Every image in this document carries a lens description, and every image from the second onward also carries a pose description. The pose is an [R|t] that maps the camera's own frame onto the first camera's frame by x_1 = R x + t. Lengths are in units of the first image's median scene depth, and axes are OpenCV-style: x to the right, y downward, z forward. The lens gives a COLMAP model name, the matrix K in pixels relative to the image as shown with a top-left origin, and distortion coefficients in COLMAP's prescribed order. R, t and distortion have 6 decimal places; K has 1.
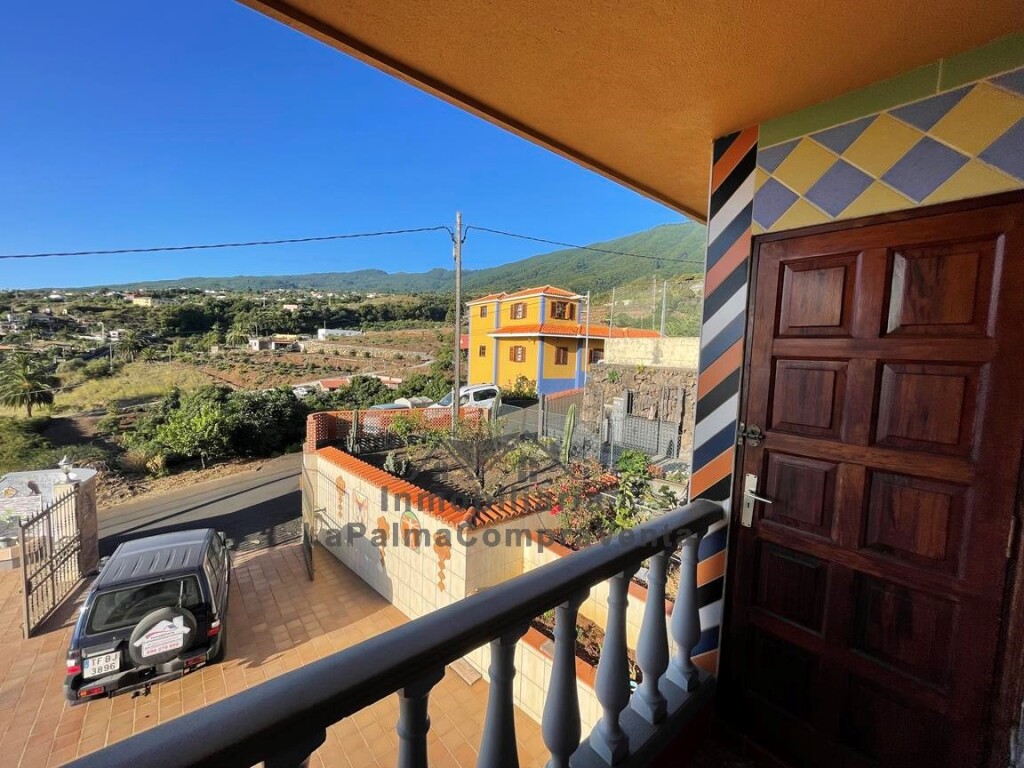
lens RADIAL K [[413.8, 0, 512.7], [0, 413.8, 382.0], [0, 0, 1]] dist [-0.001714, -0.000255]
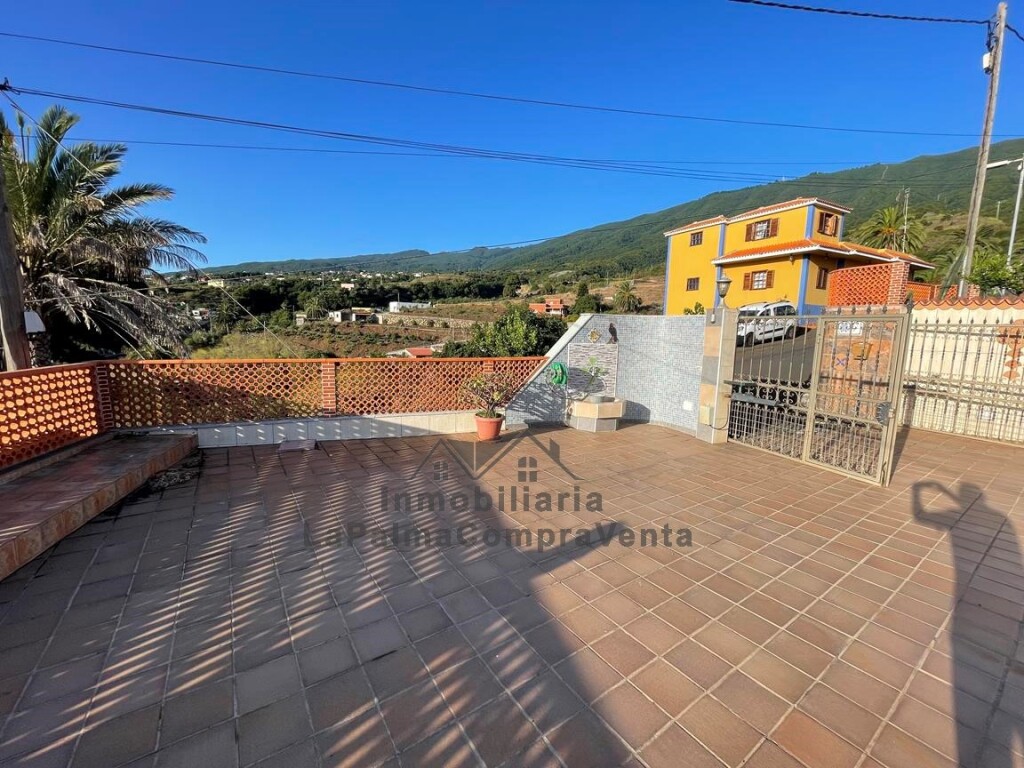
lens RADIAL K [[413.8, 0, 512.7], [0, 413.8, 382.0], [0, 0, 1]] dist [-0.001714, -0.000255]
pose [[0.995287, 0.001852, -0.096952, -0.441217], [0.003049, 0.998725, 0.050383, 0.106997], [0.096922, -0.050441, 0.994013, 0.072408]]
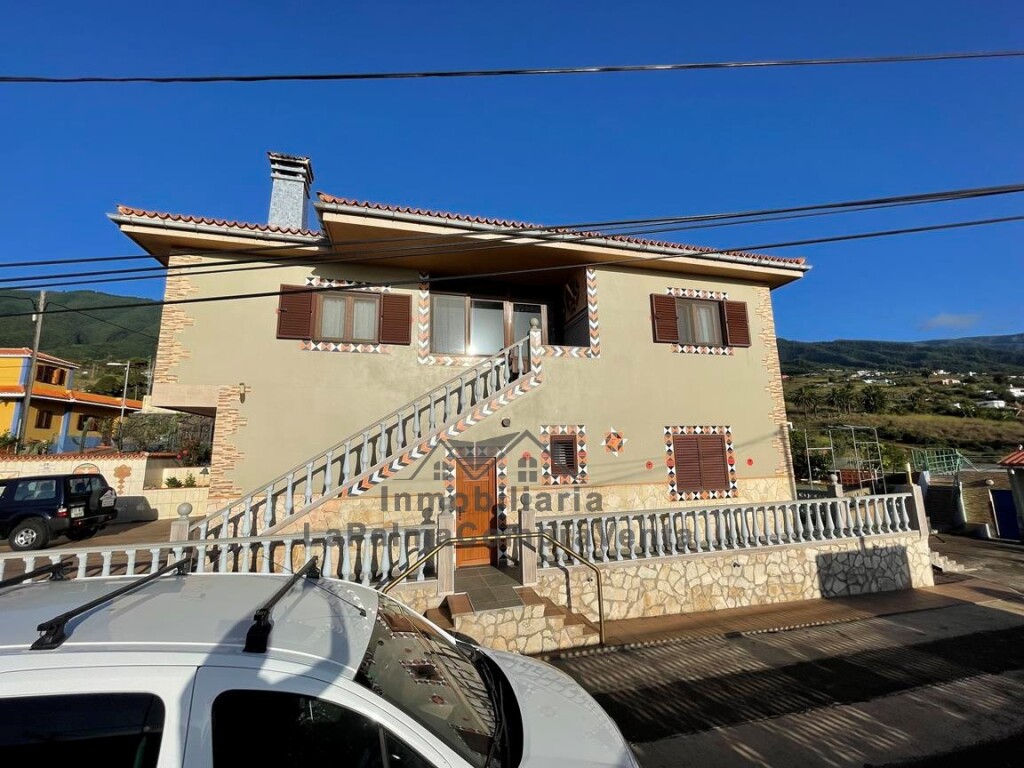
lens RADIAL K [[413.8, 0, 512.7], [0, 413.8, 382.0], [0, 0, 1]] dist [-0.001714, -0.000255]
pose [[0.407525, 0.111802, 0.906324, -0.336372], [0.100341, 0.980985, -0.166131, 0.128910], [-0.907665, 0.158644, 0.388557, -0.432150]]
